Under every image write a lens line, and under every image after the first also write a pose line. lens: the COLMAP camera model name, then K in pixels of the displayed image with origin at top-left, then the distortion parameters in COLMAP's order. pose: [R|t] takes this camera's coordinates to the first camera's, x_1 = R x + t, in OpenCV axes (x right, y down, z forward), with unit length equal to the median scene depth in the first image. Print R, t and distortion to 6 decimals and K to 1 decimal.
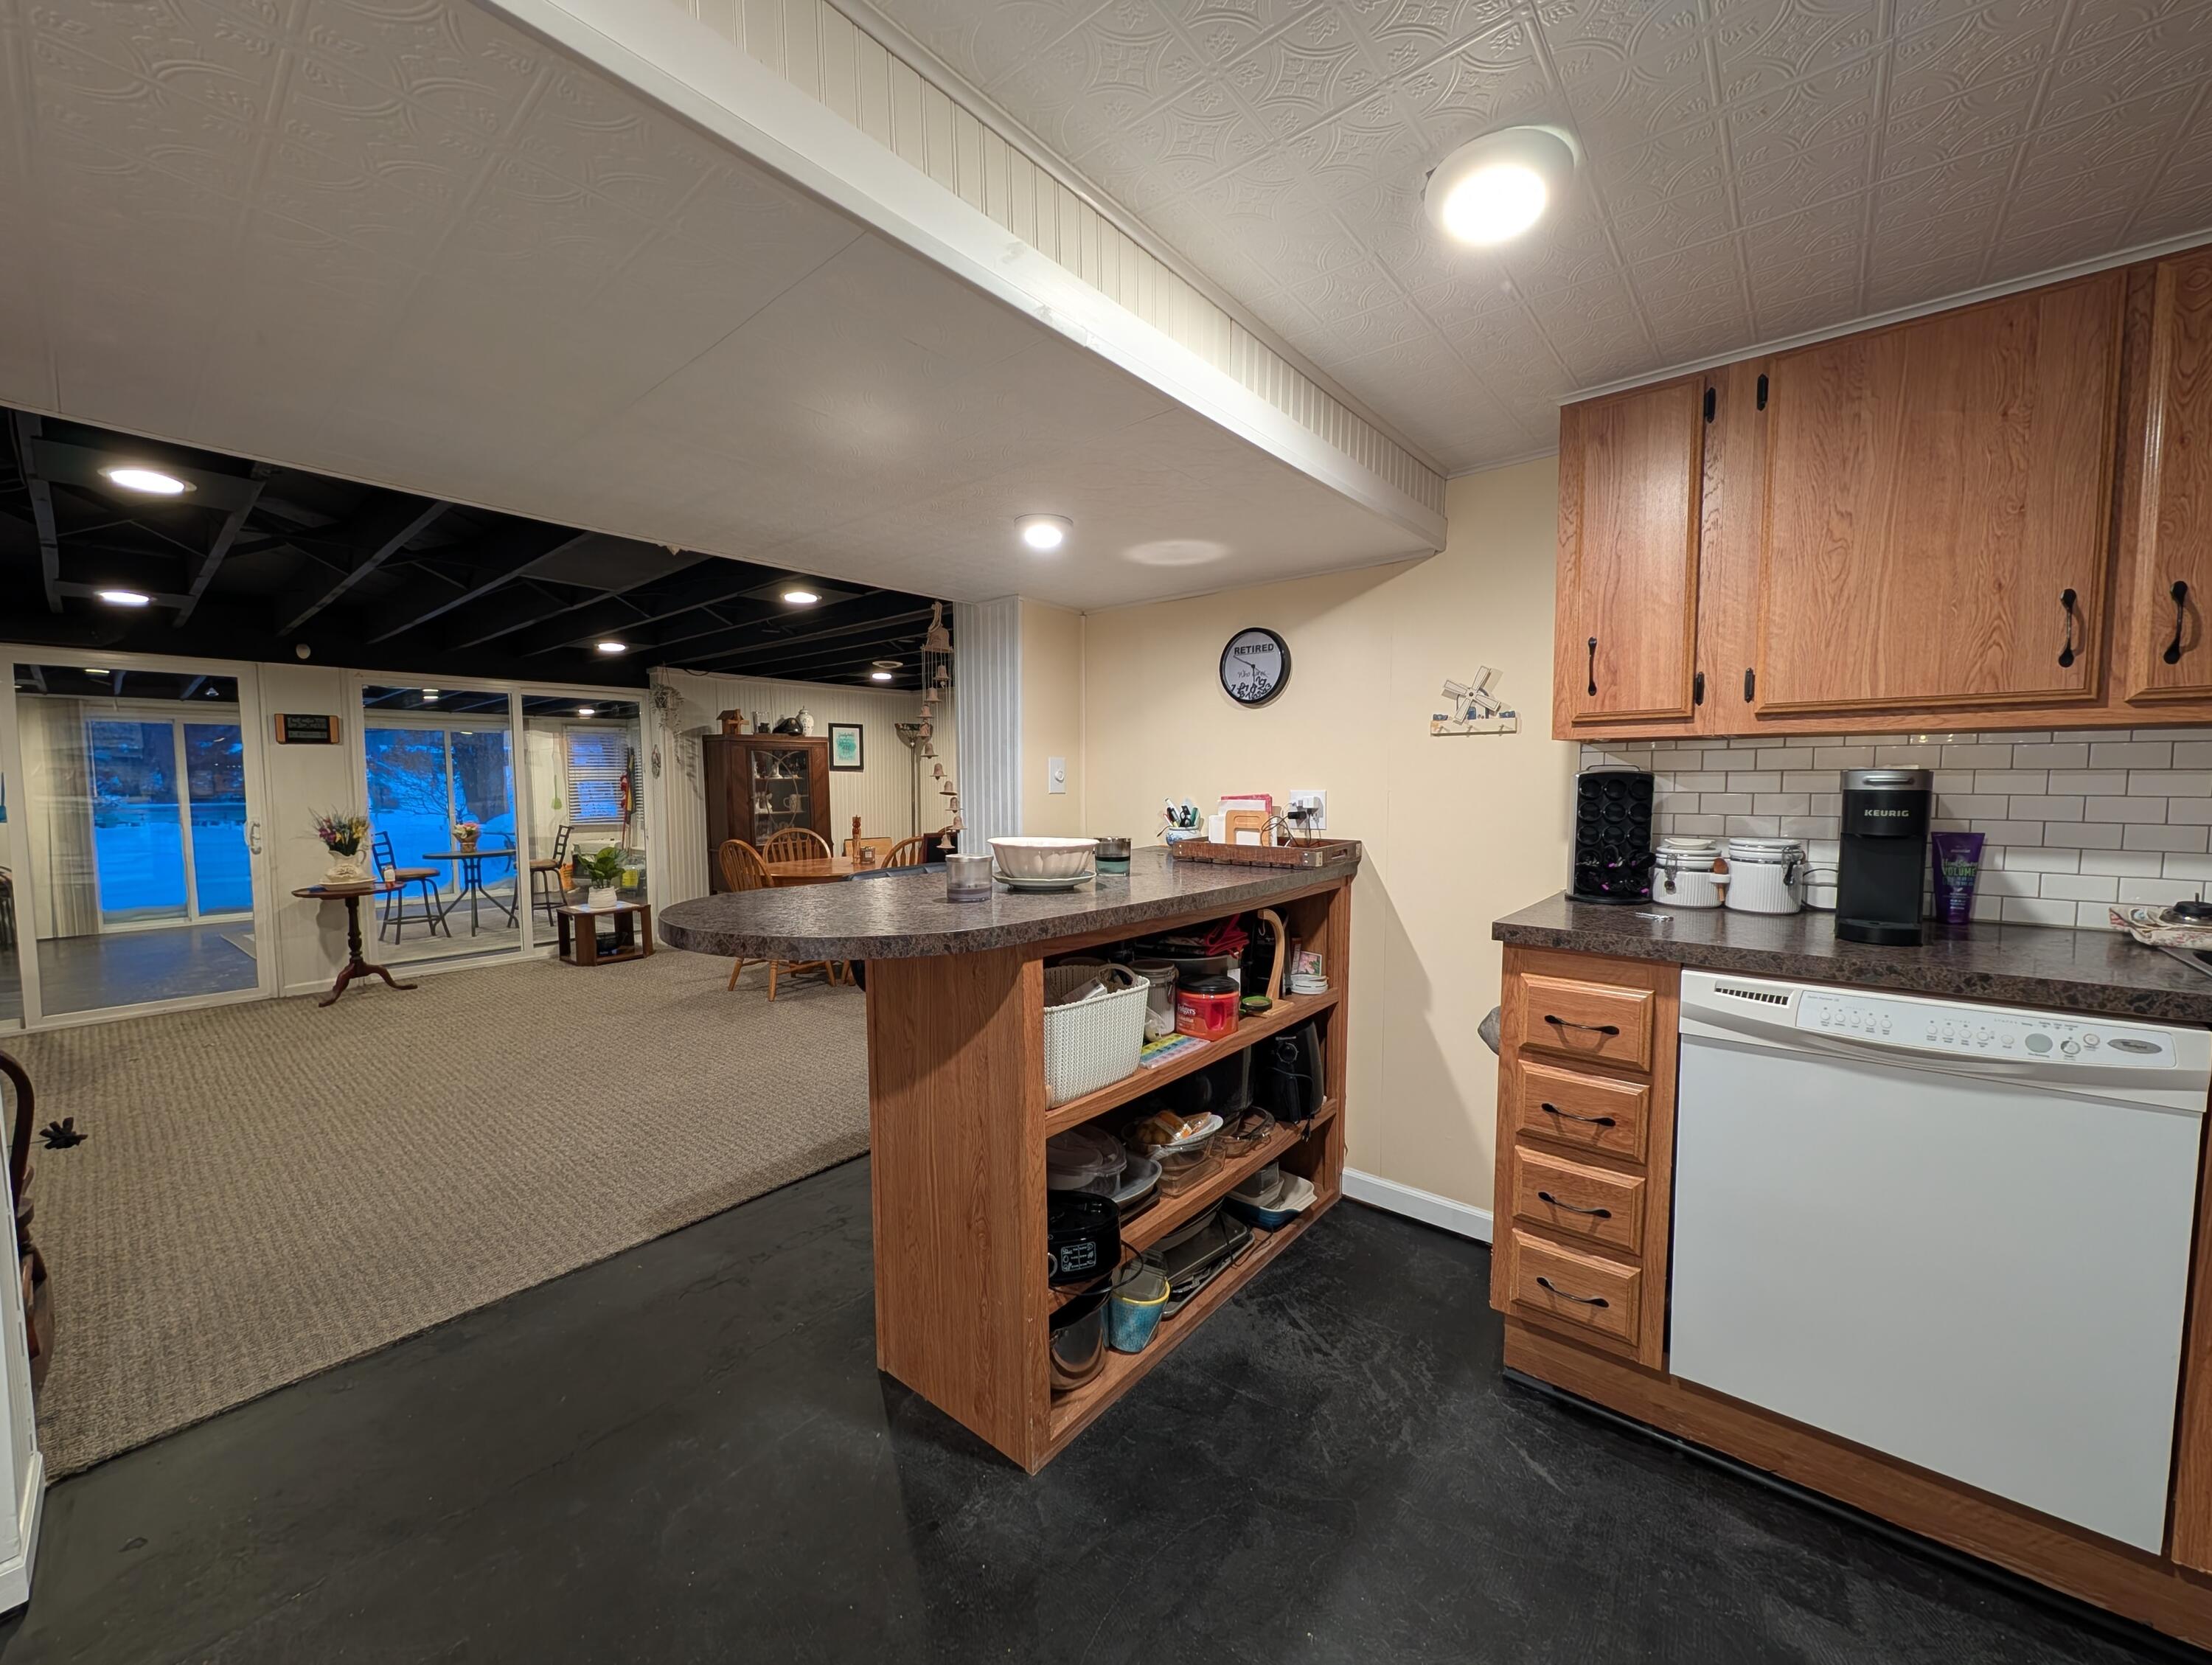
lens RADIAL K [[844.8, 0, 1107.6], [0, 844.8, 839.3], [0, 0, 1]] dist [0.001112, 0.000132]
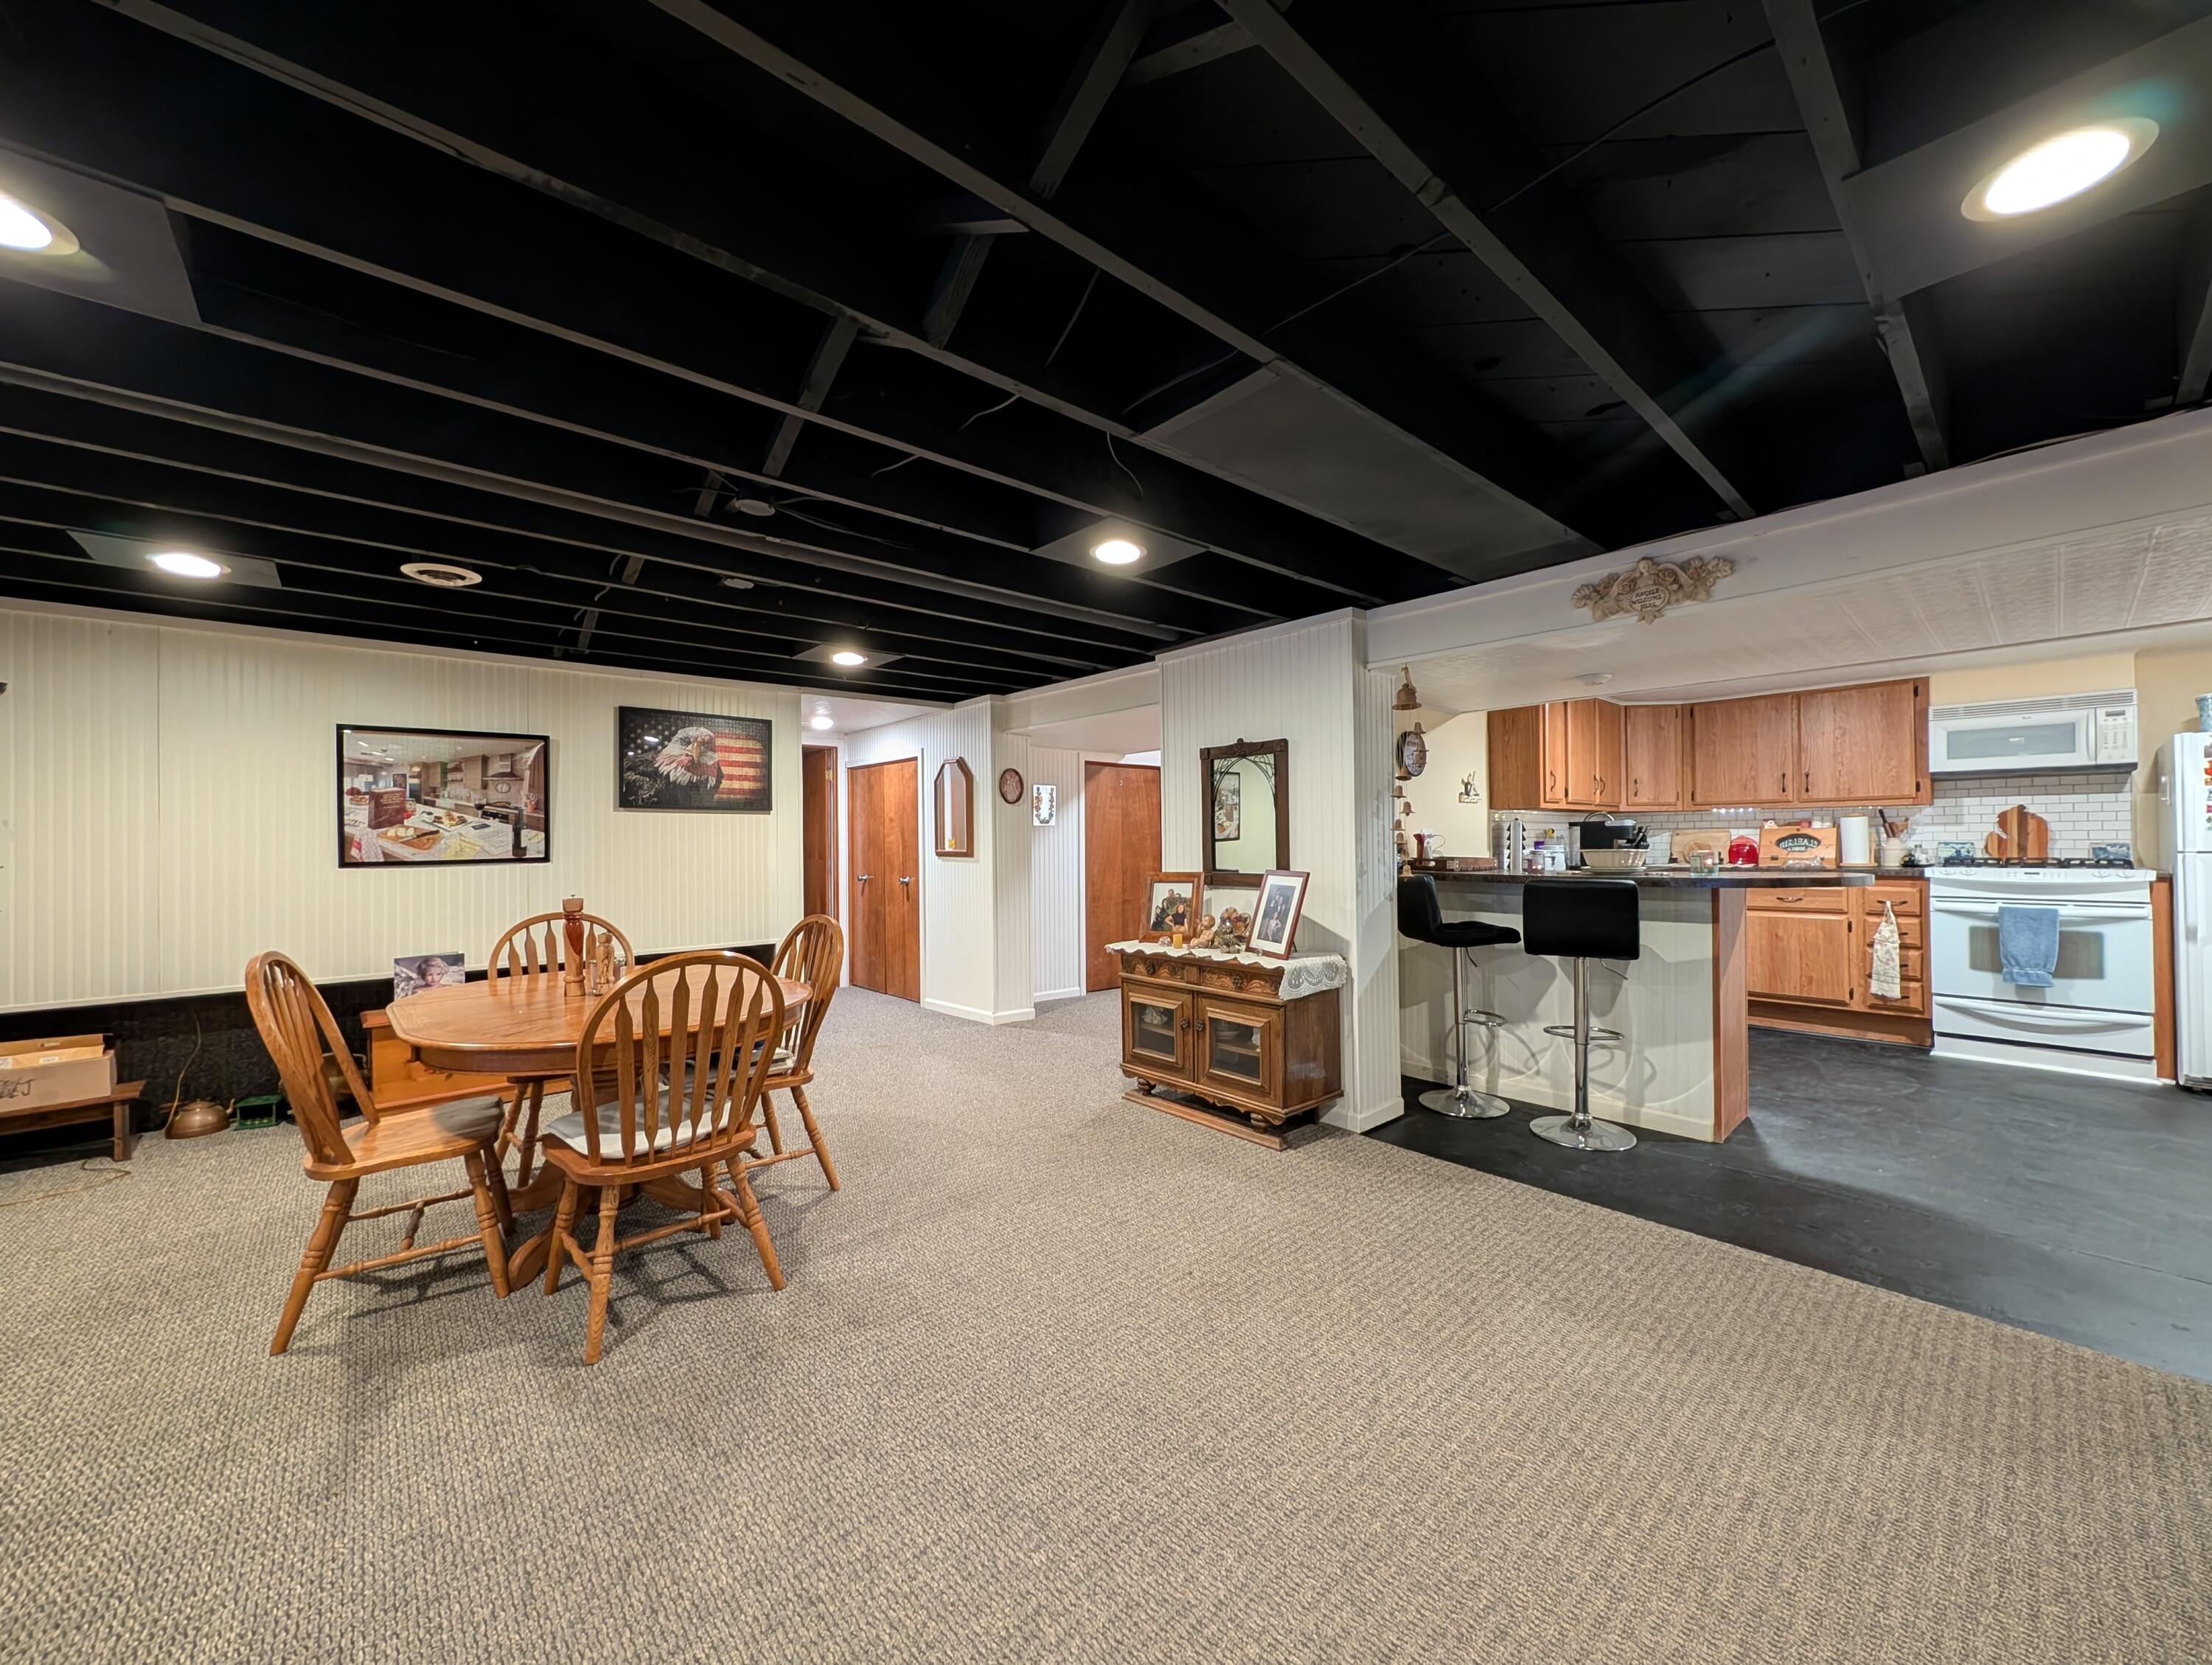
lens RADIAL K [[839.5, 0, 1115.4], [0, 839.5, 837.7], [0, 0, 1]] dist [-0.000533, 0.000525]
pose [[0.147063, 0.007342, 0.989100, -2.509627], [0.079784, 0.996626, -0.019260, -0.094099], [-0.985904, 0.081747, 0.145981, 2.214420]]
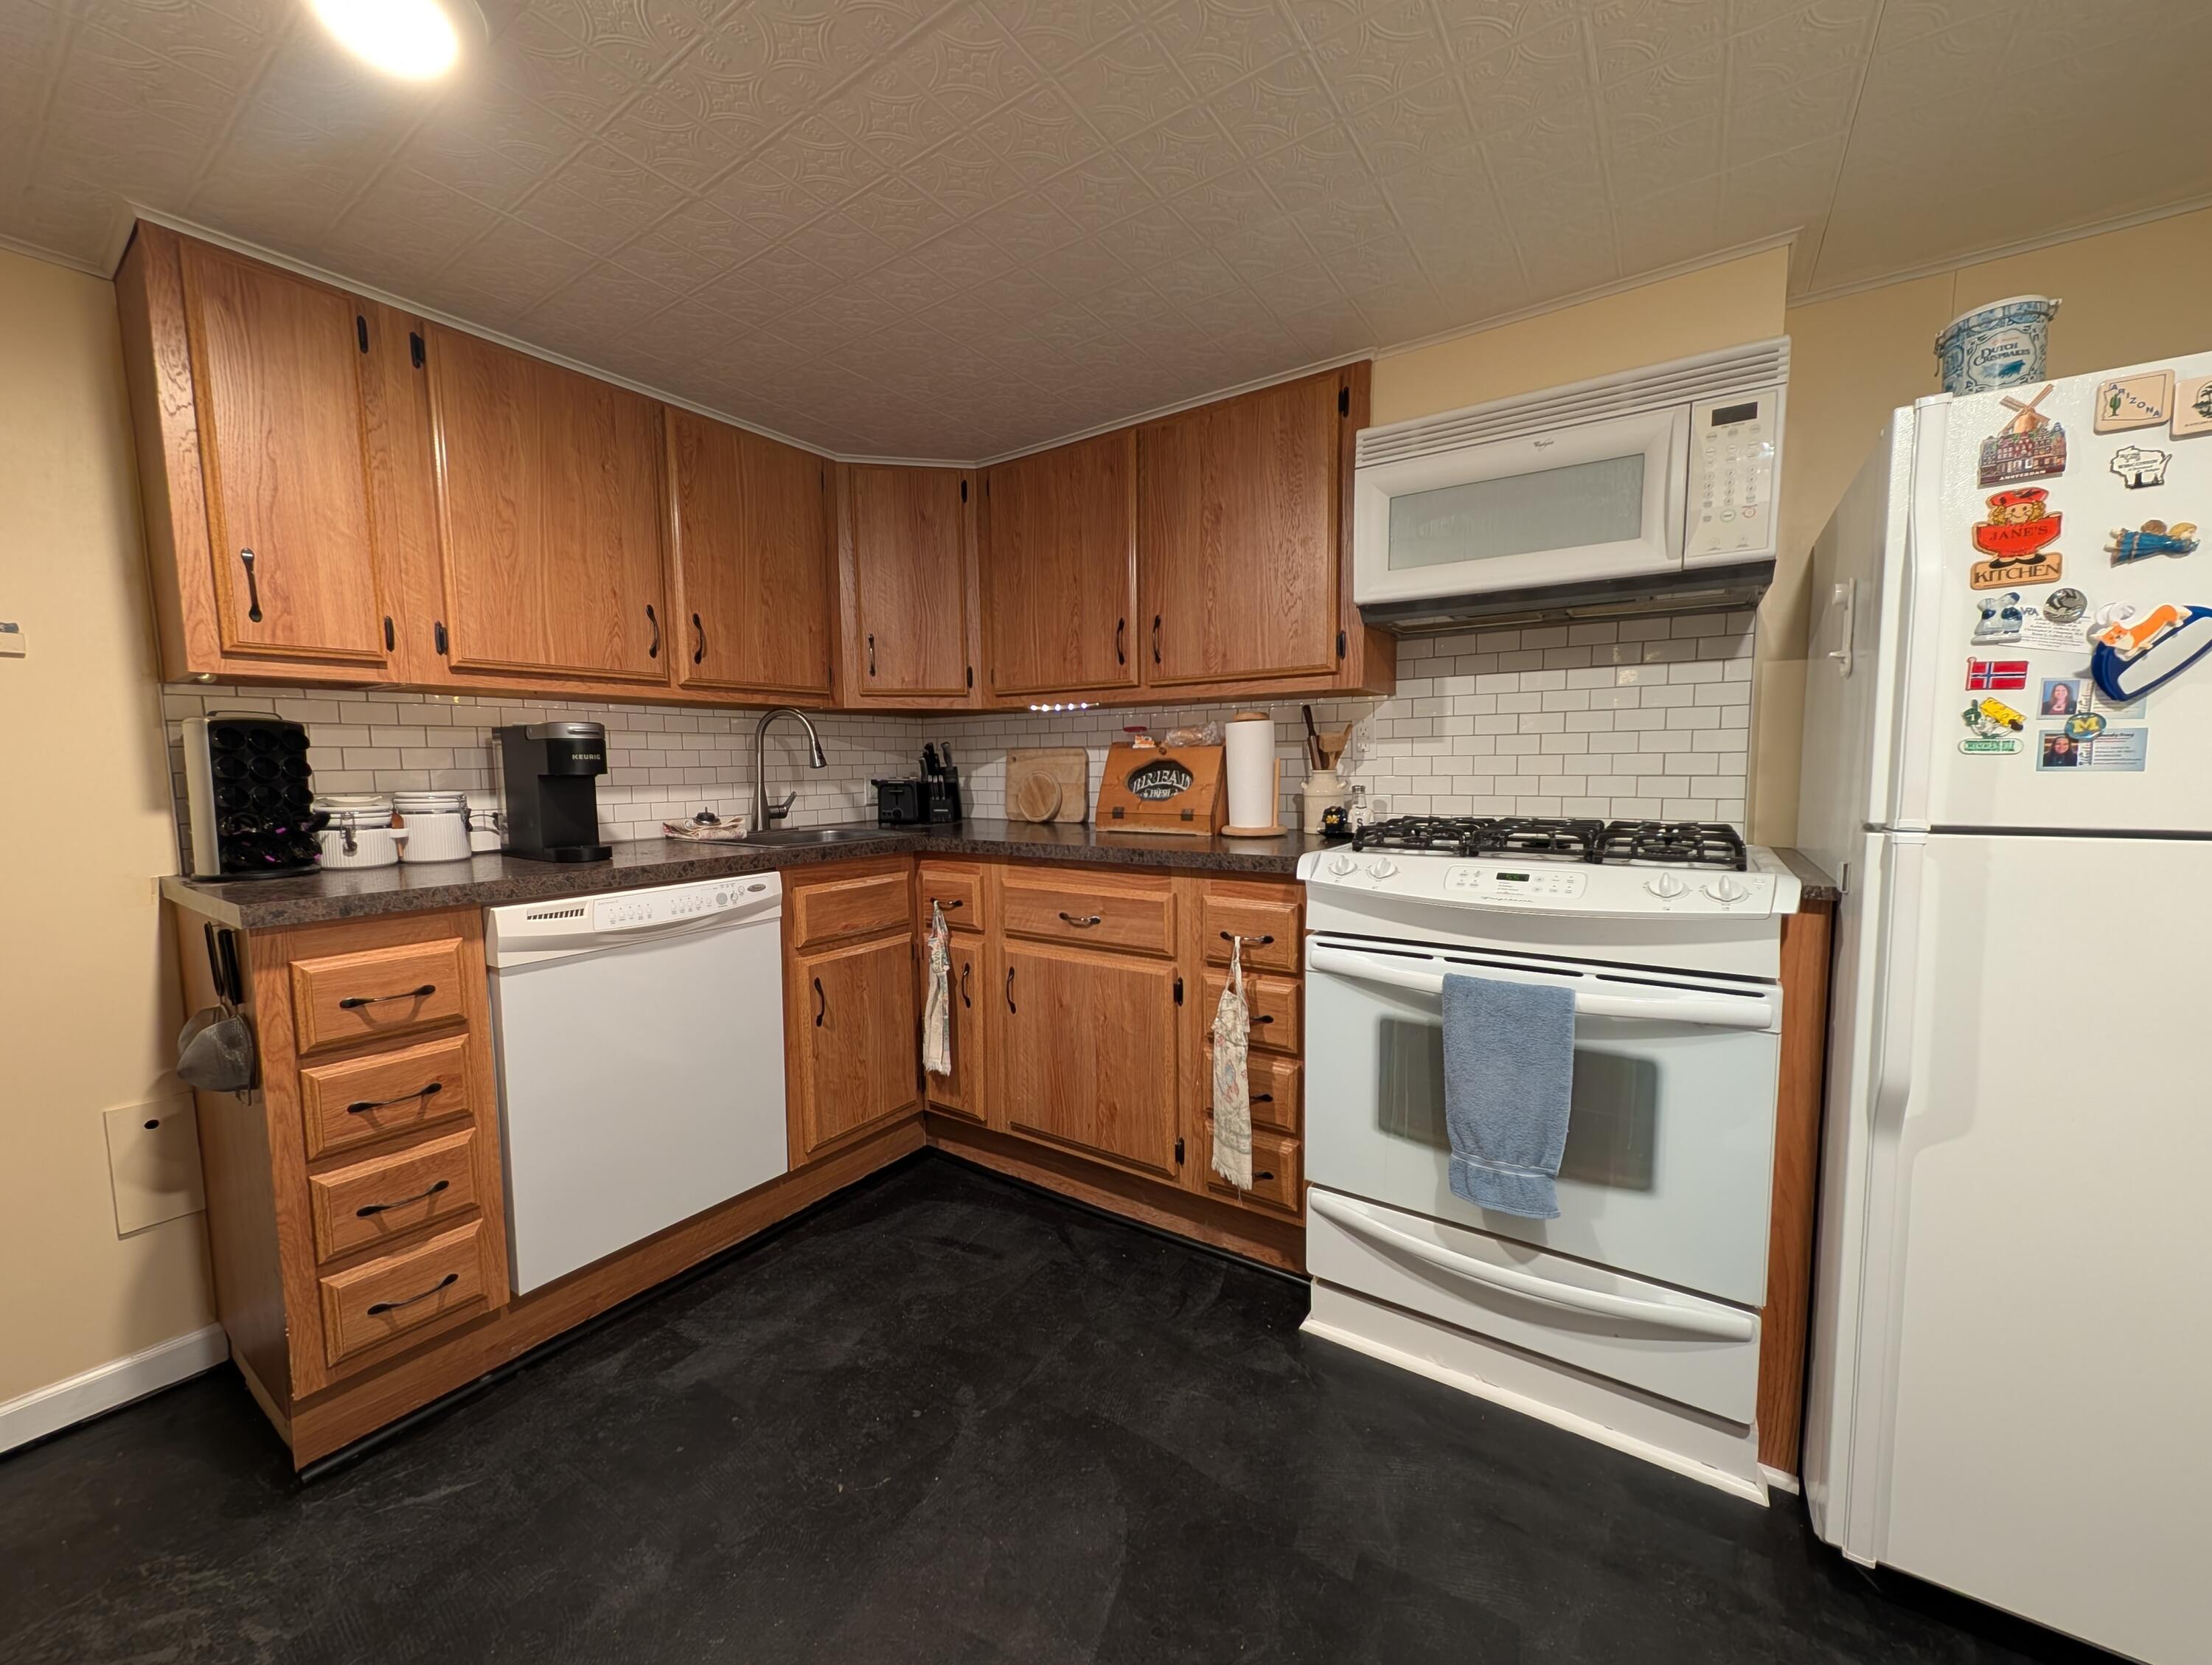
lens RADIAL K [[839.5, 0, 1115.4], [0, 839.5, 837.7], [0, 0, 1]] dist [-0.000533, 0.000525]
pose [[-0.093439, -0.084500, 0.992033, -0.368578], [0.080981, 0.992446, 0.092163, 0.033398], [-0.992326, 0.088947, -0.085890, 0.298536]]
